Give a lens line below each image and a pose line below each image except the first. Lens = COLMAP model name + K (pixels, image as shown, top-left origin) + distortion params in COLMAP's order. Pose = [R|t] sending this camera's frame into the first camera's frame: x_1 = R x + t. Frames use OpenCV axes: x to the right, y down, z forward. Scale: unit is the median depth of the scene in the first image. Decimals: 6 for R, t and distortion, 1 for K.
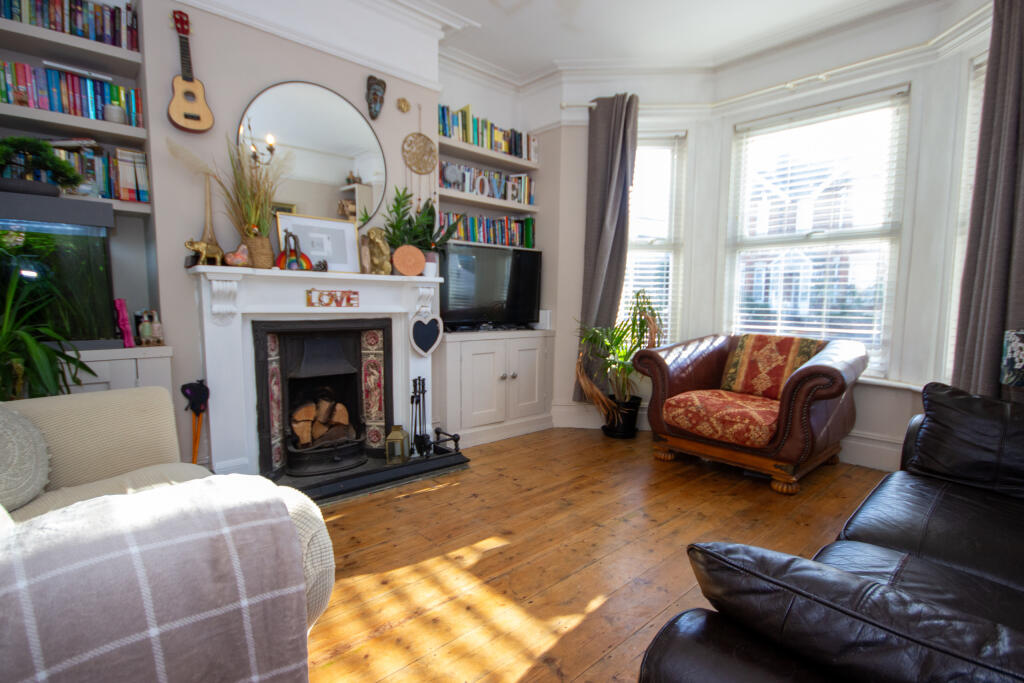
lens RADIAL K [[505.8, 0, 513.7], [0, 505.8, 352.2], [0, 0, 1]] dist [0.001117, -0.000417]
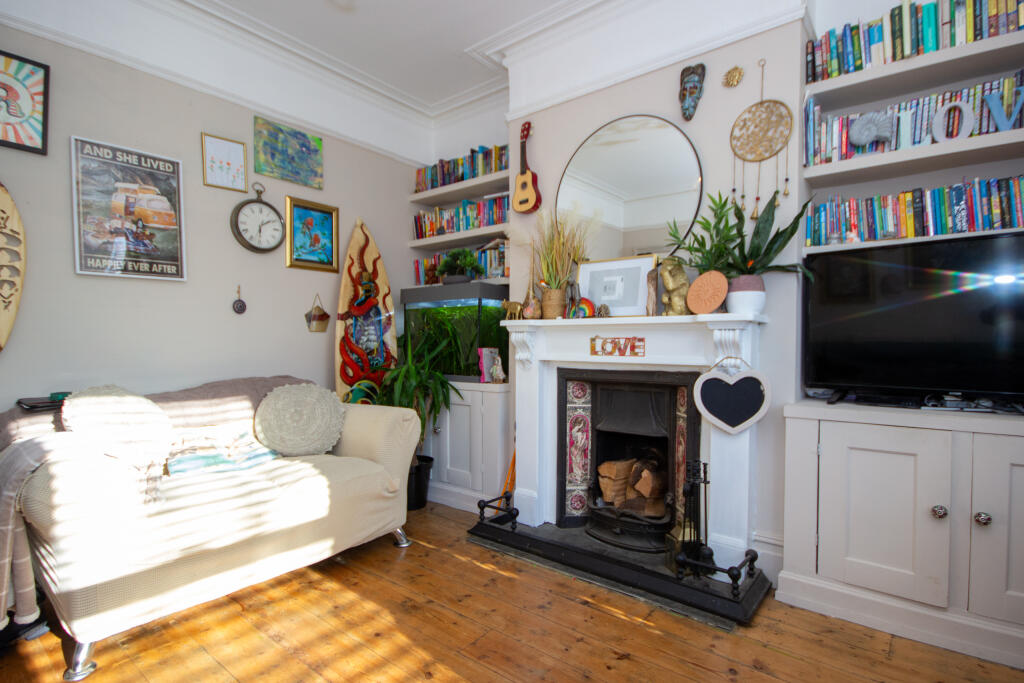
lens RADIAL K [[505.8, 0, 513.7], [0, 505.8, 352.2], [0, 0, 1]] dist [0.001117, -0.000417]
pose [[0.150991, 0.008441, -0.988499, 0.485057], [-0.096590, 0.995305, -0.006255, -0.071977], [0.983805, 0.096424, 0.151097, 0.677586]]
